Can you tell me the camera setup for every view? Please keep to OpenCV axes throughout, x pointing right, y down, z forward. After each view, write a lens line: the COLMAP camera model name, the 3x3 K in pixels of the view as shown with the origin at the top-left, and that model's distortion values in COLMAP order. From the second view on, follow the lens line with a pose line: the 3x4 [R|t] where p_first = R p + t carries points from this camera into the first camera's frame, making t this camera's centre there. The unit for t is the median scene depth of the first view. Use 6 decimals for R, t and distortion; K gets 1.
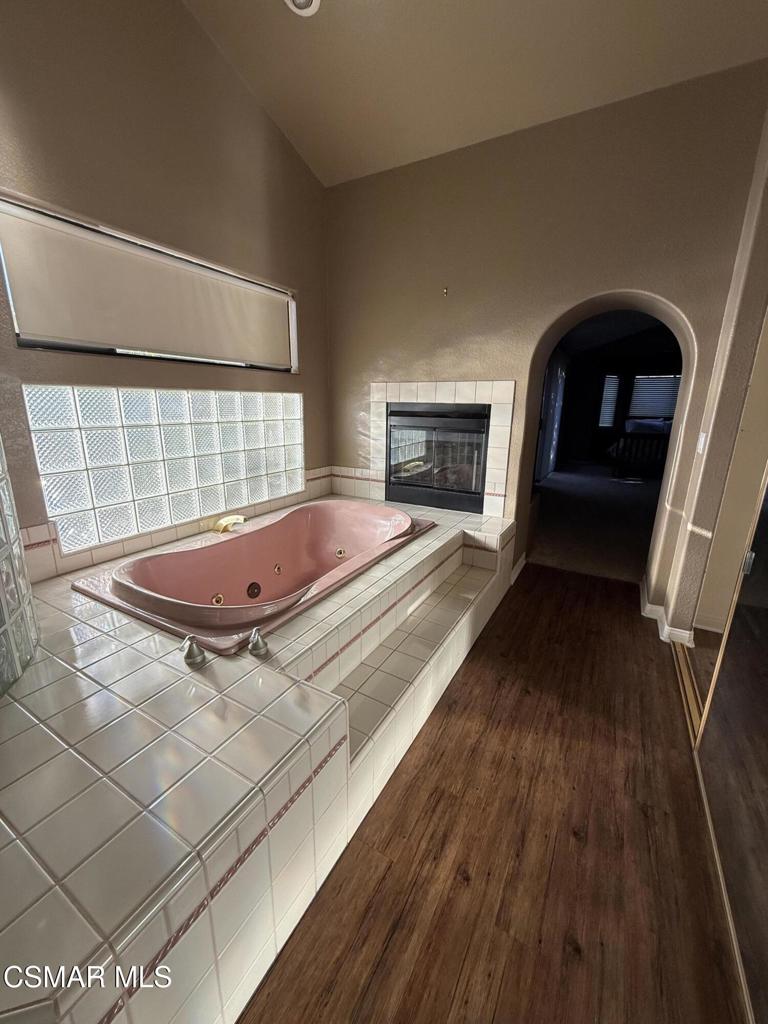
lens RADIAL K [[406.3, 0, 385.1], [0, 406.3, 508.6], [0, 0, 1]] dist [-0.001663, -0.000104]
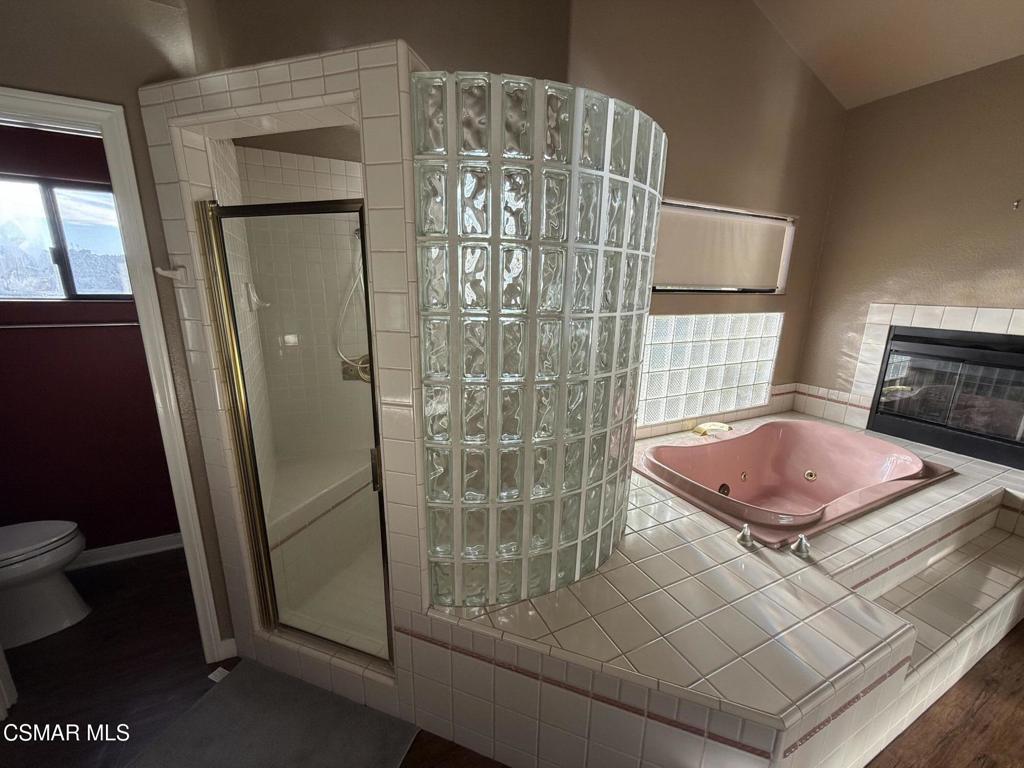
lens RADIAL K [[406.3, 0, 515.8], [0, 406.3, 383.1], [0, 0, 1]] dist [-0.001663, -0.000104]
pose [[0.824818, 0.131832, -0.549814, -0.191075], [-0.147626, 0.988919, 0.015654, -0.023431], [0.545785, 0.068255, 0.835140, -0.242057]]
